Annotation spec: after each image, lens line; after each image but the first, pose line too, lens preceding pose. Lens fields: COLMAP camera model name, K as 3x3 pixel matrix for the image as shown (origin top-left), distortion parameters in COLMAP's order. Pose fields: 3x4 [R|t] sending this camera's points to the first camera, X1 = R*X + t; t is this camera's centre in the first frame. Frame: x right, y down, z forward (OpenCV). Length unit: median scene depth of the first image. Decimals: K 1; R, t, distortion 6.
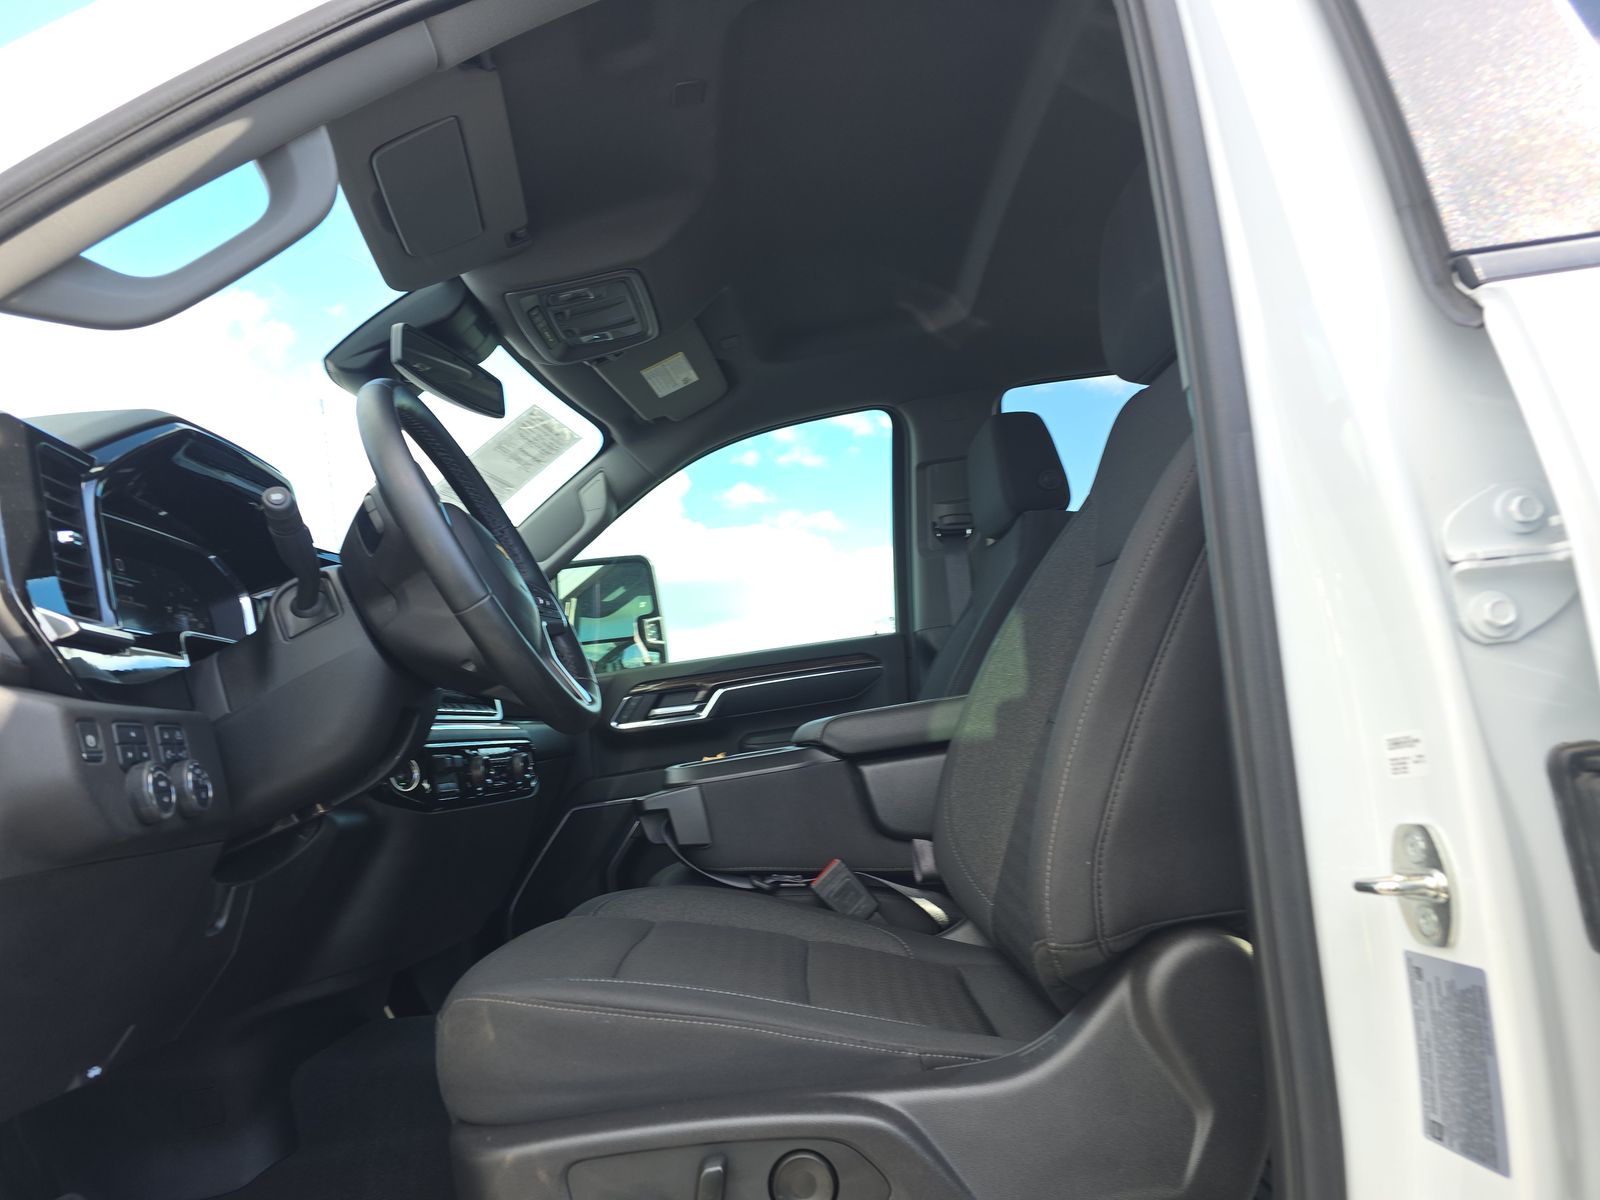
lens RADIAL K [[1049.6, 0, 805.2], [0, 1049.6, 608.7], [0, 0, 1]] dist [0.091075, -0.108410]
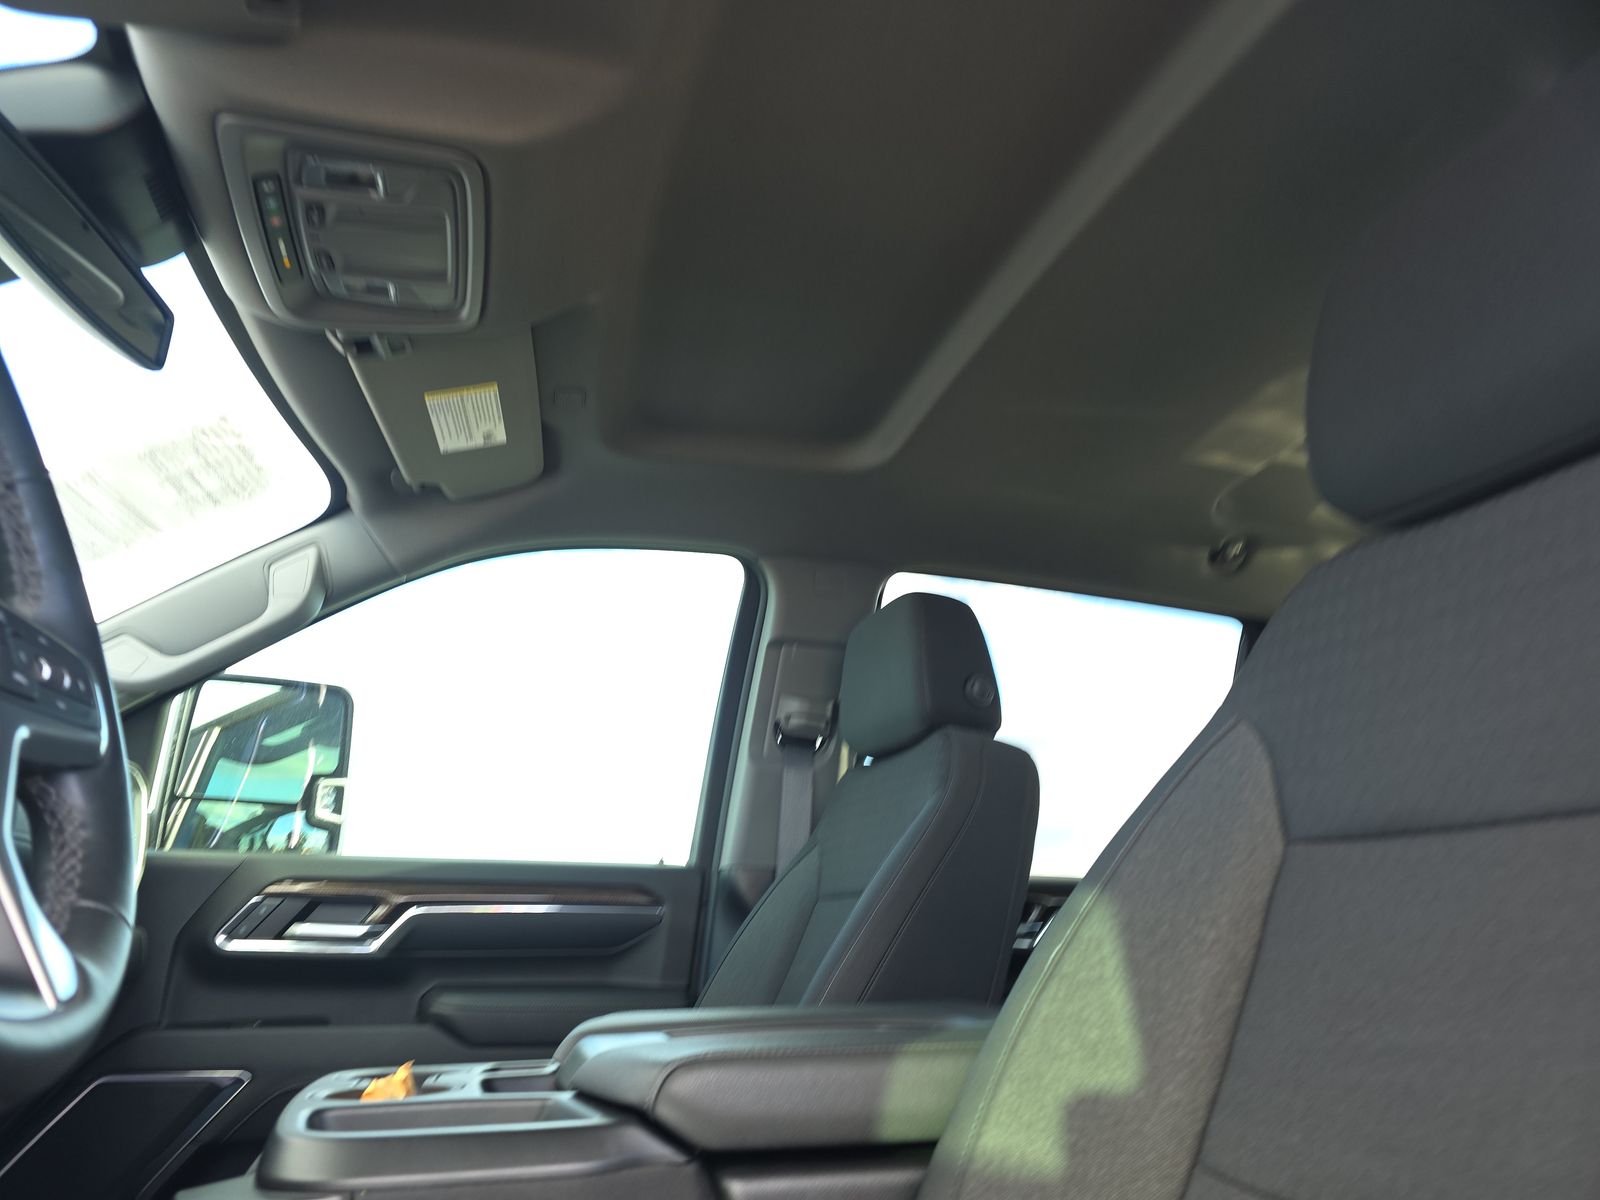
lens RADIAL K [[1049.6, 0, 805.2], [0, 1049.6, 608.7], [0, 0, 1]] dist [0.091075, -0.108410]
pose [[0.947229, 0.226481, 0.226858, -0.044001], [-0.174991, 0.958276, -0.226019, 0.005353], [-0.268582, 0.174394, 0.947339, 0.286628]]
